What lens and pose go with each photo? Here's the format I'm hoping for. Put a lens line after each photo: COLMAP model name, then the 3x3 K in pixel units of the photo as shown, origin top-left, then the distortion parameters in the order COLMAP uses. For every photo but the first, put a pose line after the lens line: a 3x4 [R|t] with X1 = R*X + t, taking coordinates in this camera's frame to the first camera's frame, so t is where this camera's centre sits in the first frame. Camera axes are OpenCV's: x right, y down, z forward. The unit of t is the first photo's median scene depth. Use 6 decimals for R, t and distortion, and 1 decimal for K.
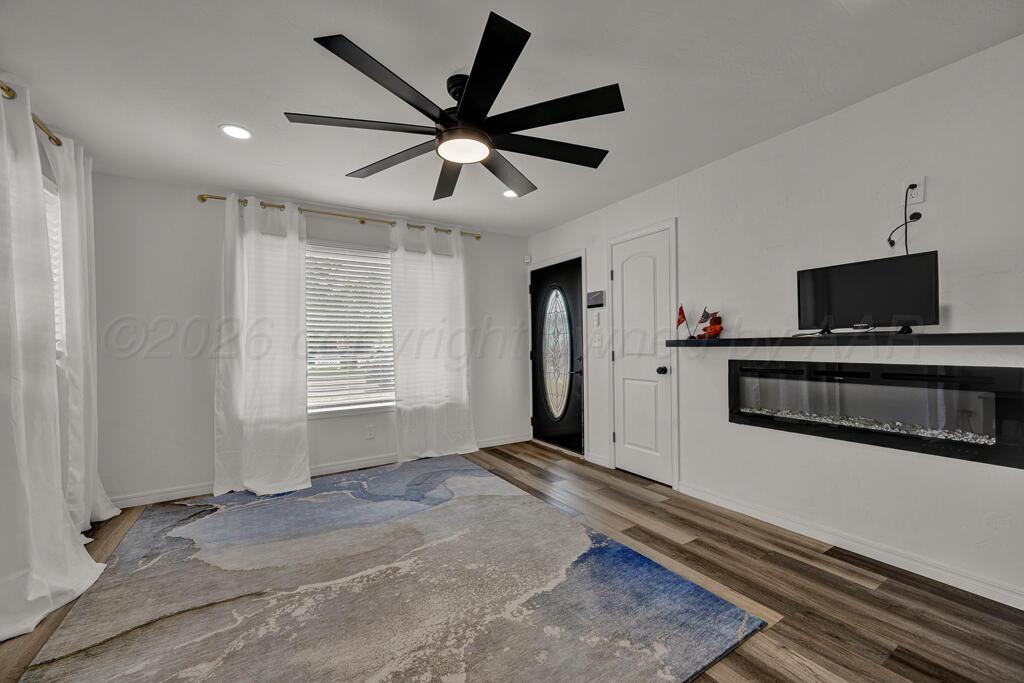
lens RADIAL K [[399.2, 0, 512.0], [0, 399.2, 341.5], [0, 0, 1]] dist [-0.001172, 0.000019]
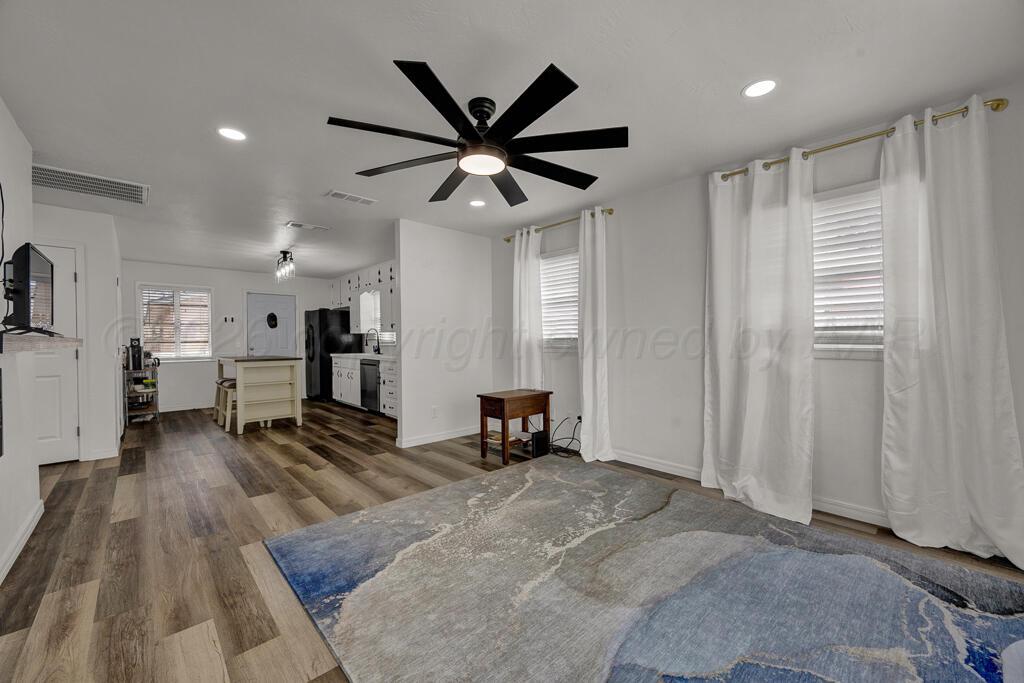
lens RADIAL K [[399.2, 0, 512.0], [0, 399.2, 341.5], [0, 0, 1]] dist [-0.001172, 0.000019]
pose [[-0.980963, 0.022321, -0.192910, 0.023412], [0.023016, 0.999734, -0.001362, 0.019037], [0.192828, -0.005776, -0.981216, 2.096808]]
